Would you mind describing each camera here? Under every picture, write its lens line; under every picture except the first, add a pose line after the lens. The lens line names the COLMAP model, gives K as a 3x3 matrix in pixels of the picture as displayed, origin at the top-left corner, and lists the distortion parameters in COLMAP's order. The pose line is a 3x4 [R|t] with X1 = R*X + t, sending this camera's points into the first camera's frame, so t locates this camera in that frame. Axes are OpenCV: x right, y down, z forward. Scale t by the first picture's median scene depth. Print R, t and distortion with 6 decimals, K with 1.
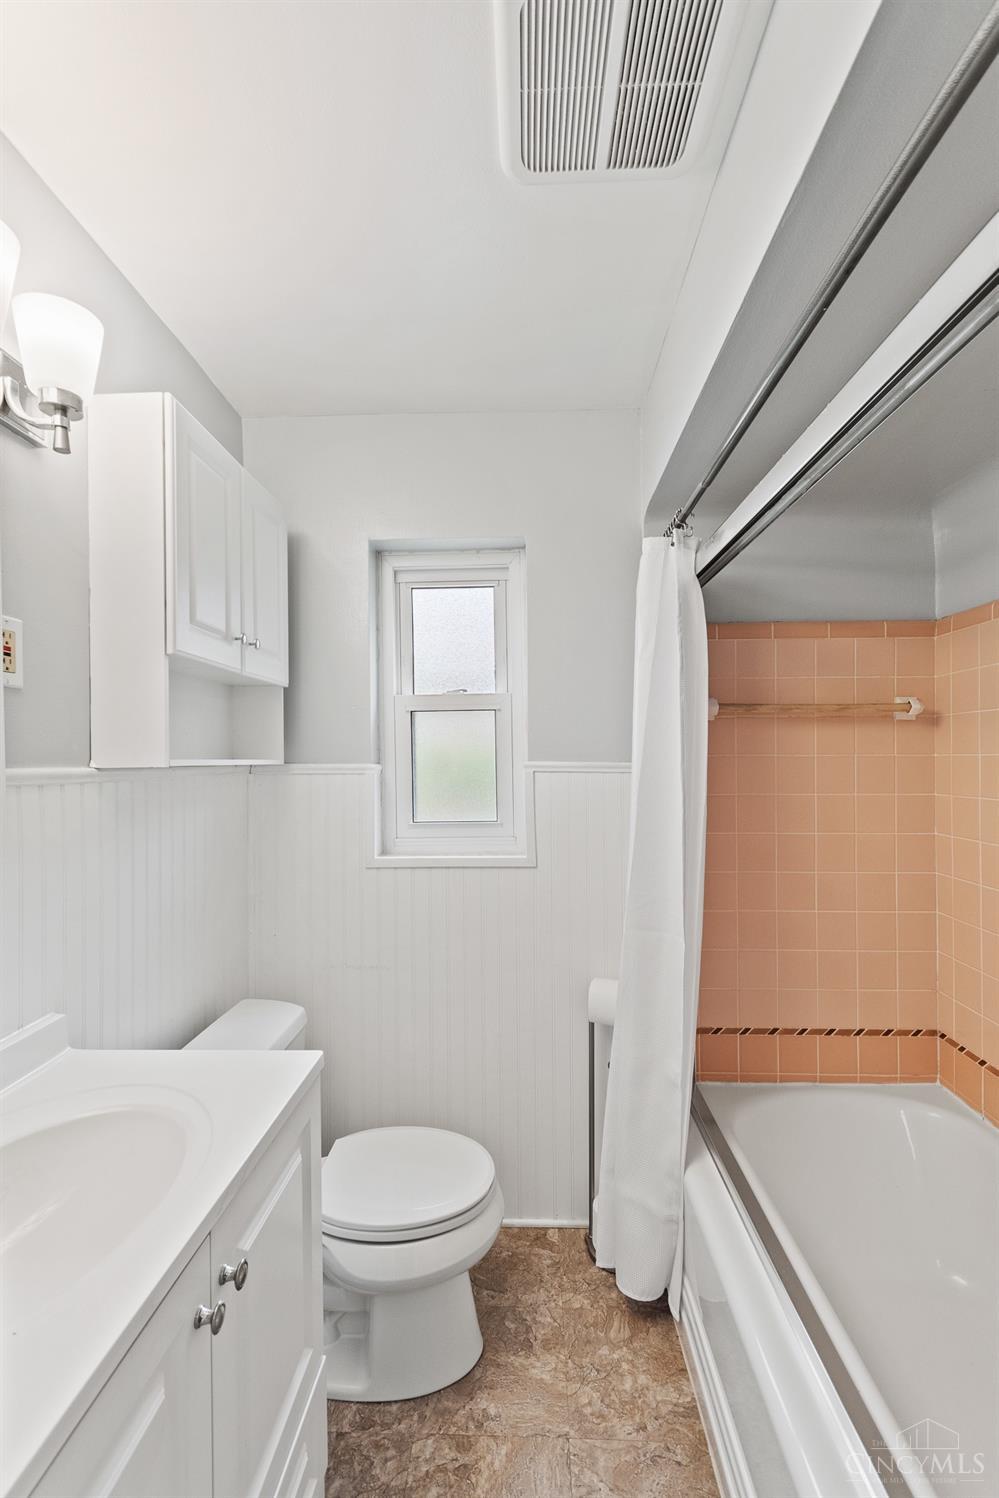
lens RADIAL K [[676.3, 0, 500.4], [0, 676.3, 735.9], [0, 0, 1]] dist [-0.004821, -0.000980]
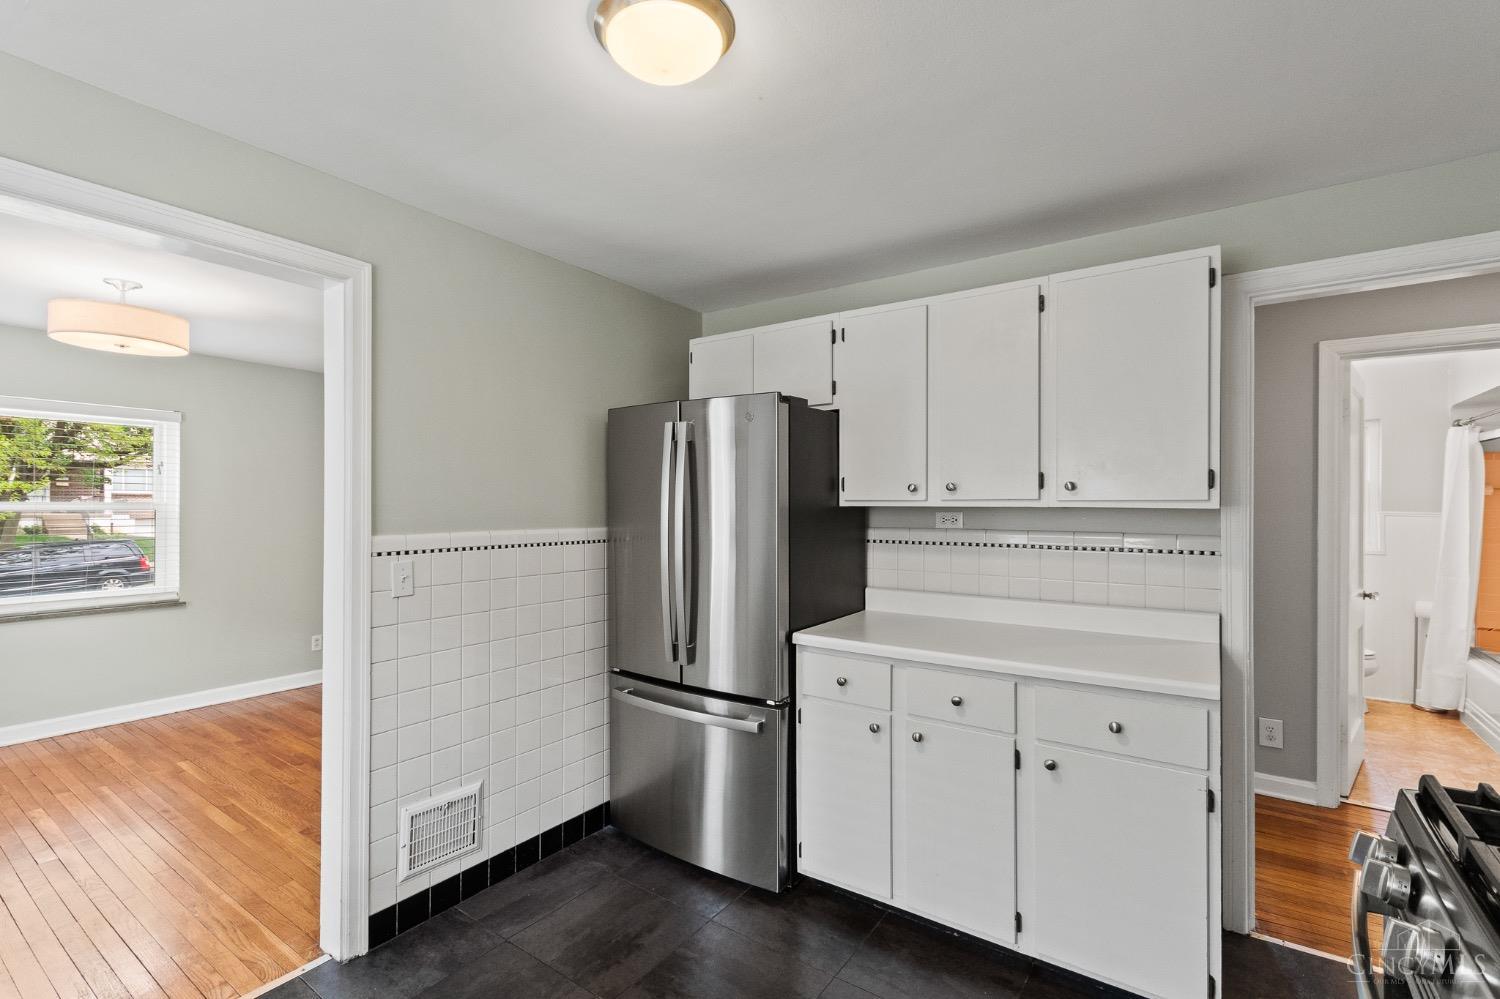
lens RADIAL K [[677.2, 0, 754.8], [0, 677.2, 507.1], [0, 0, 1]] dist [-0.004821, -0.000980]
pose [[0.862953, 0.019226, -0.504919, -0.727611], [-0.023571, 0.999720, -0.002220, 0.082424], [0.504735, 0.013817, 0.863164, -2.384820]]
